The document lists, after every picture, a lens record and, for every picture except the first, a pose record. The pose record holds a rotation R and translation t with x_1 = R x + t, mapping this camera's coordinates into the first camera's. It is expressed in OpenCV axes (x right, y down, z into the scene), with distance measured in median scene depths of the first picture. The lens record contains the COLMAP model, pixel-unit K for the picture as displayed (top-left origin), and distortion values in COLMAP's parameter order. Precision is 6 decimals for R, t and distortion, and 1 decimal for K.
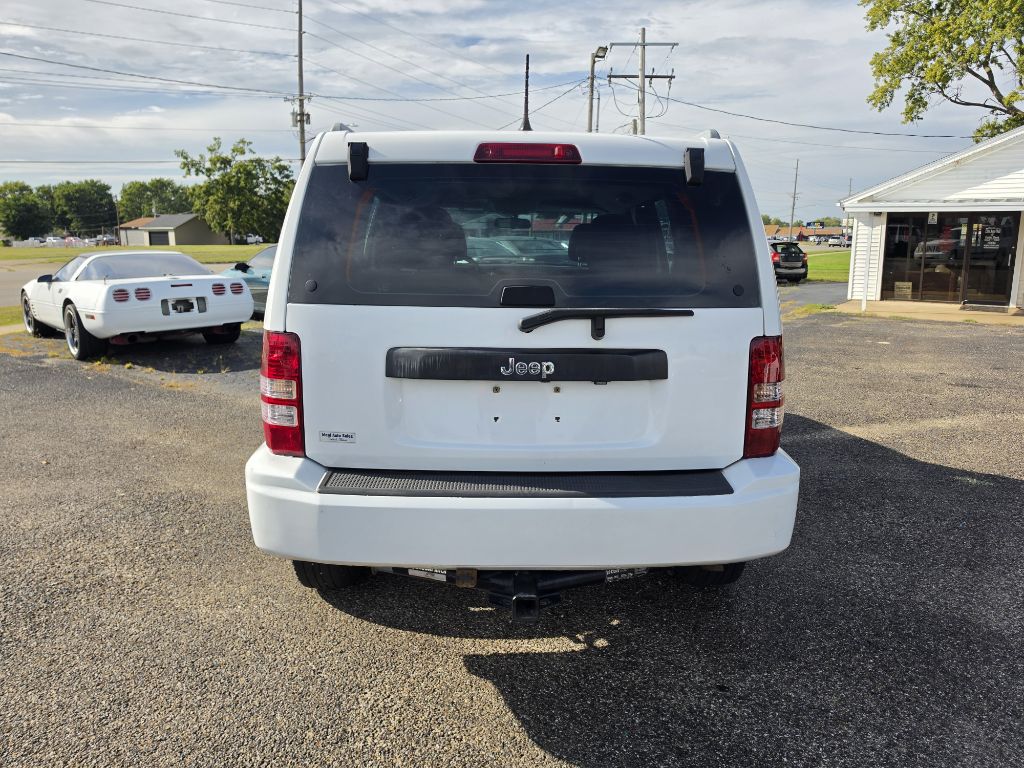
lens RADIAL K [[727.4, 0, 520.8], [0, 727.4, 379.9], [0, 0, 1]] dist [0.045389, -0.055775]
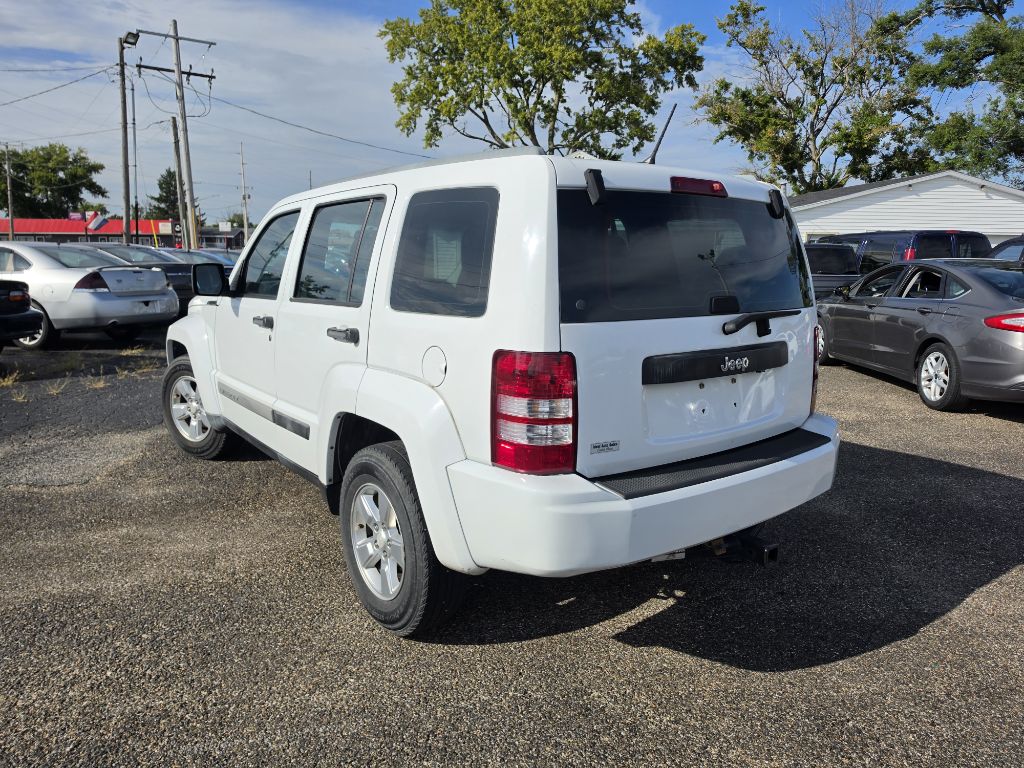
lens RADIAL K [[727.4, 0, 520.8], [0, 727.4, 379.9], [0, 0, 1]] dist [0.045389, -0.055775]
pose [[0.789810, -0.104250, 0.604427, -0.087790], [0.110837, 0.993485, 0.026522, -0.005359], [-0.603253, 0.046045, 0.796219, 0.021213]]
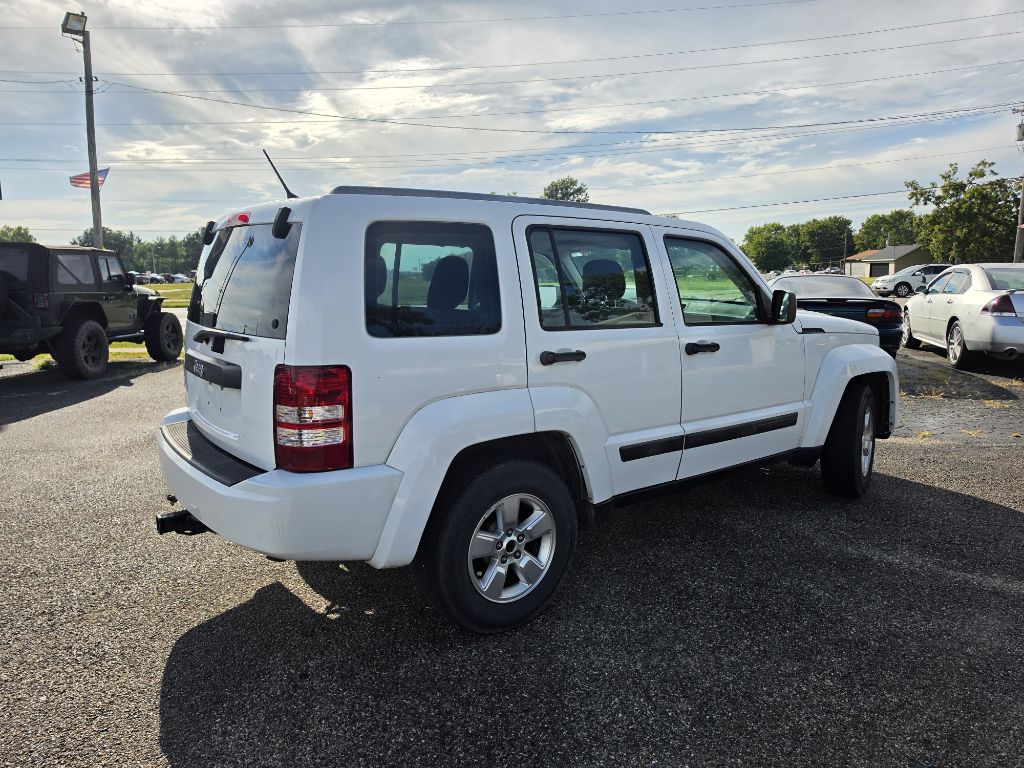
lens RADIAL K [[719.0, 0, 518.6], [0, 719.0, 379.8], [0, 0, 1]] dist [0.069611, -0.071547]
pose [[0.569051, 0.114198, -0.814334, 0.134880], [-0.146715, 0.988520, 0.036101, -0.012086], [0.809108, 0.098931, 0.579273, 0.058643]]
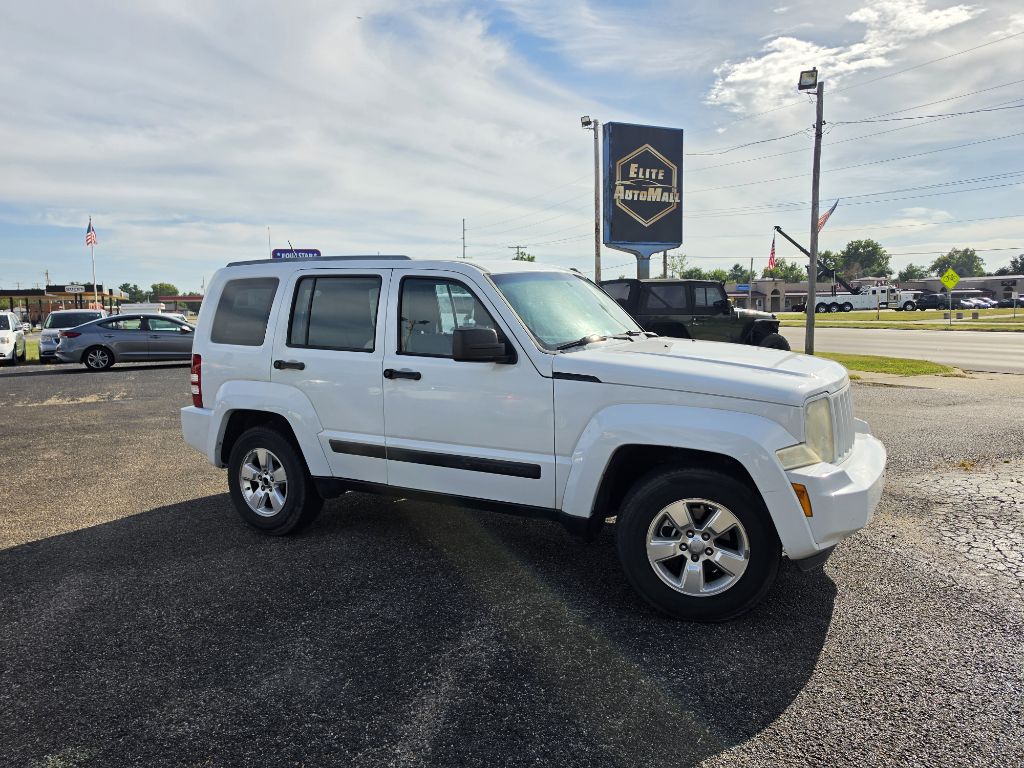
lens RADIAL K [[716.1, 0, 496.0], [0, 716.1, 385.2], [0, 0, 1]] dist [0.052198, -0.072050]
pose [[-0.545767, 0.101414, -0.831777, 0.161899], [-0.144246, 0.966460, 0.212481, -0.054833], [0.825428, 0.235946, -0.512833, 0.278084]]
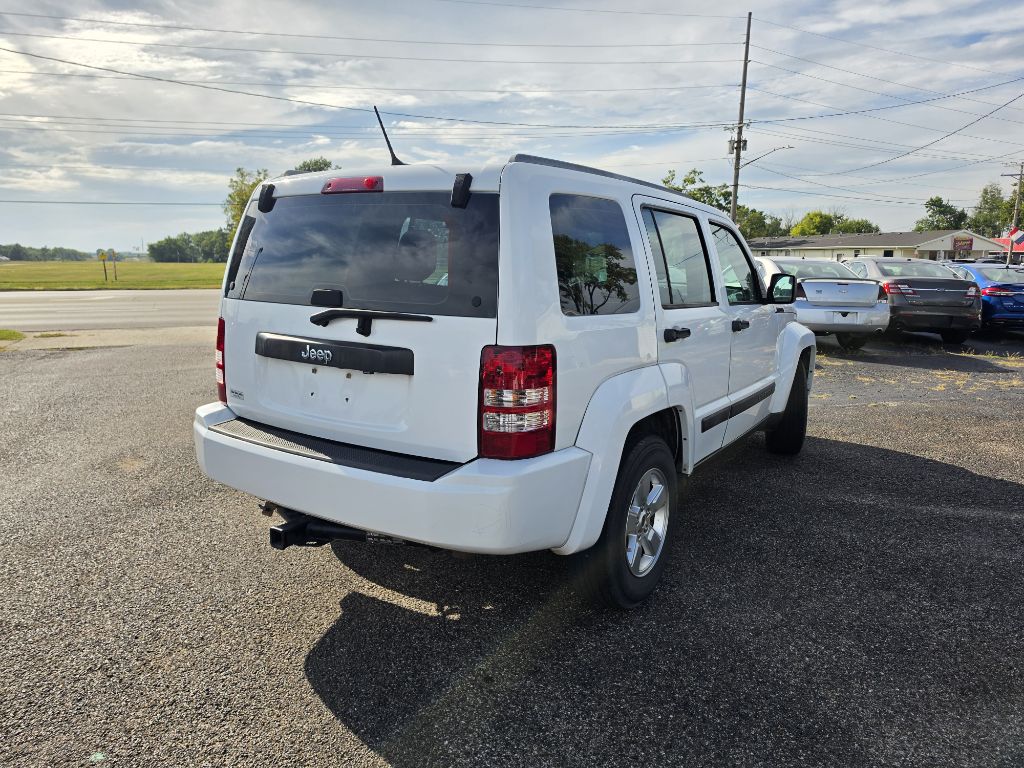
lens RADIAL K [[719.0, 0, 518.6], [0, 719.0, 379.8], [0, 0, 1]] dist [0.069611, -0.071547]
pose [[0.816431, 0.099247, -0.568849, 0.087789], [-0.116815, 0.993138, 0.005616, -0.001776], [0.565503, 0.061865, 0.822422, 0.014398]]
